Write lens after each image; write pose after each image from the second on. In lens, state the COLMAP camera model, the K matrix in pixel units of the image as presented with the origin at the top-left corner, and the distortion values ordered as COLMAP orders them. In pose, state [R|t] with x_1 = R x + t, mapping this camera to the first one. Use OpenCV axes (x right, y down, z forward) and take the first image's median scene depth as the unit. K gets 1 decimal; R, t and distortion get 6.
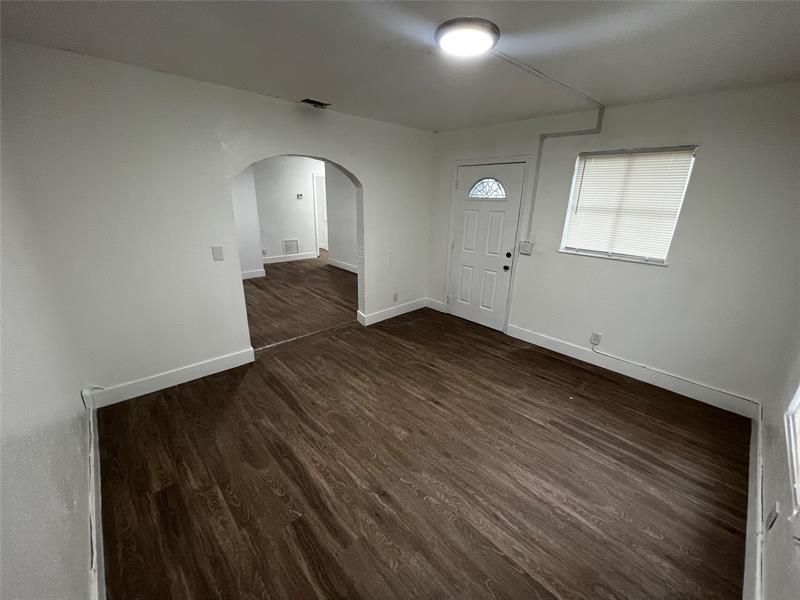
lens RADIAL K [[321.1, 0, 396.8], [0, 321.1, 299.0], [0, 0, 1]] dist [-0.002138, -0.000298]
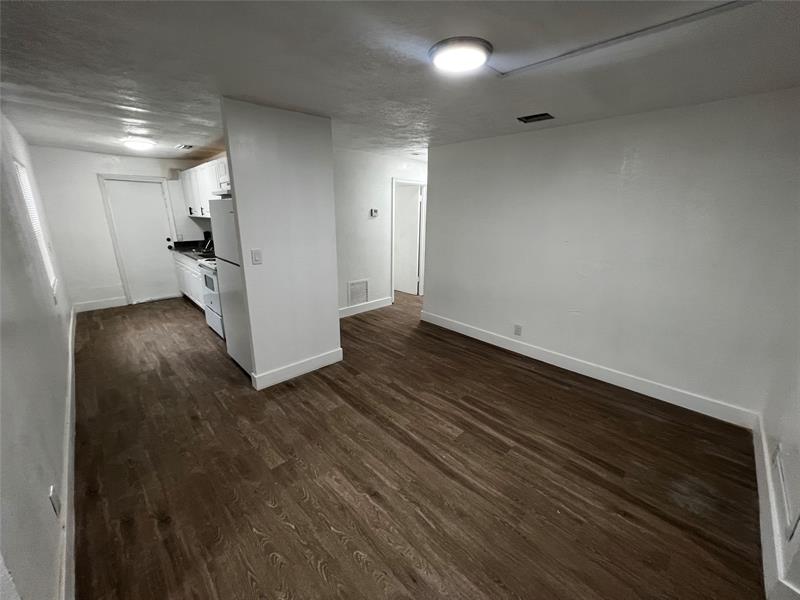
lens RADIAL K [[321.1, 0, 401.4], [0, 321.1, 300.7], [0, 0, 1]] dist [-0.002138, -0.000298]
pose [[0.999224, -0.009043, 0.038335, -0.273843], [0.010279, 0.999429, -0.032183, -0.126612], [-0.038022, 0.032552, 0.998747, 0.375451]]
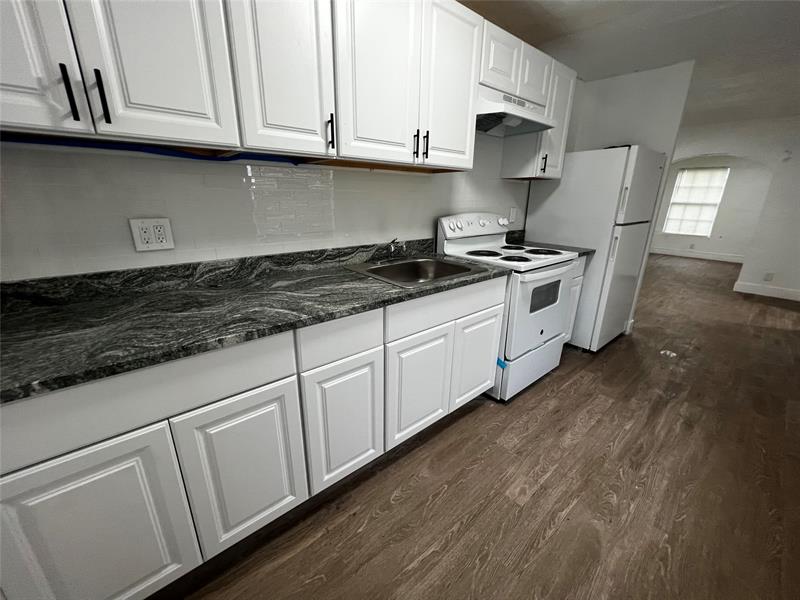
lens RADIAL K [[321.1, 0, 400.5], [0, 321.1, 297.4], [0, 0, 1]] dist [-0.002138, -0.000298]
pose [[0.029162, -0.315050, 0.948627, -0.834805], [0.286921, 0.911731, 0.293977, -0.290334], [-0.957510, 0.263608, 0.116982, 1.002413]]
